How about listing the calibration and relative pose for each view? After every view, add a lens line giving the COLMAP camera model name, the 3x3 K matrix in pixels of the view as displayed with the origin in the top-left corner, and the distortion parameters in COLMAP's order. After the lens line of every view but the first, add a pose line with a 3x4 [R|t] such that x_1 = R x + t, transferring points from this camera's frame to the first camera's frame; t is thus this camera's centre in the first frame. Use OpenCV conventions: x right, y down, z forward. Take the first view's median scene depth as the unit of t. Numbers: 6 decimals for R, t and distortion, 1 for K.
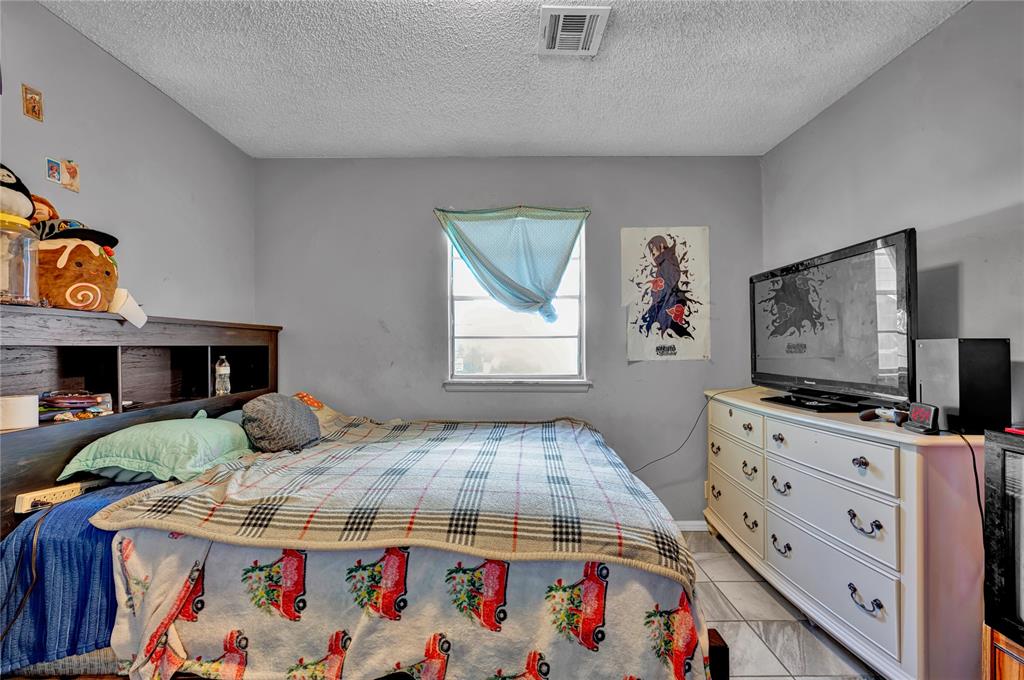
lens RADIAL K [[419.3, 0, 517.7], [0, 419.3, 344.7], [0, 0, 1]] dist [0.000519, 0.000044]
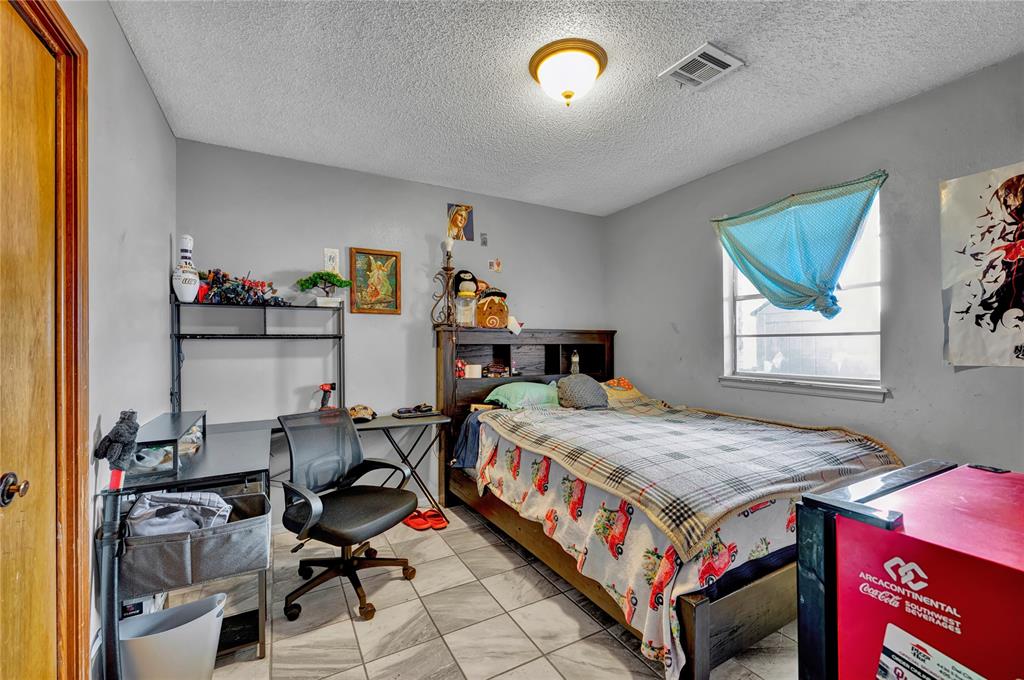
lens RADIAL K [[419.3, 0, 517.7], [0, 419.3, 344.7], [0, 0, 1]] dist [0.000519, 0.000044]
pose [[0.499848, 0.002860, -0.866109, 0.835997], [0.002280, 0.999987, 0.004618, -0.003346], [0.866110, -0.004283, 0.499834, 0.000203]]
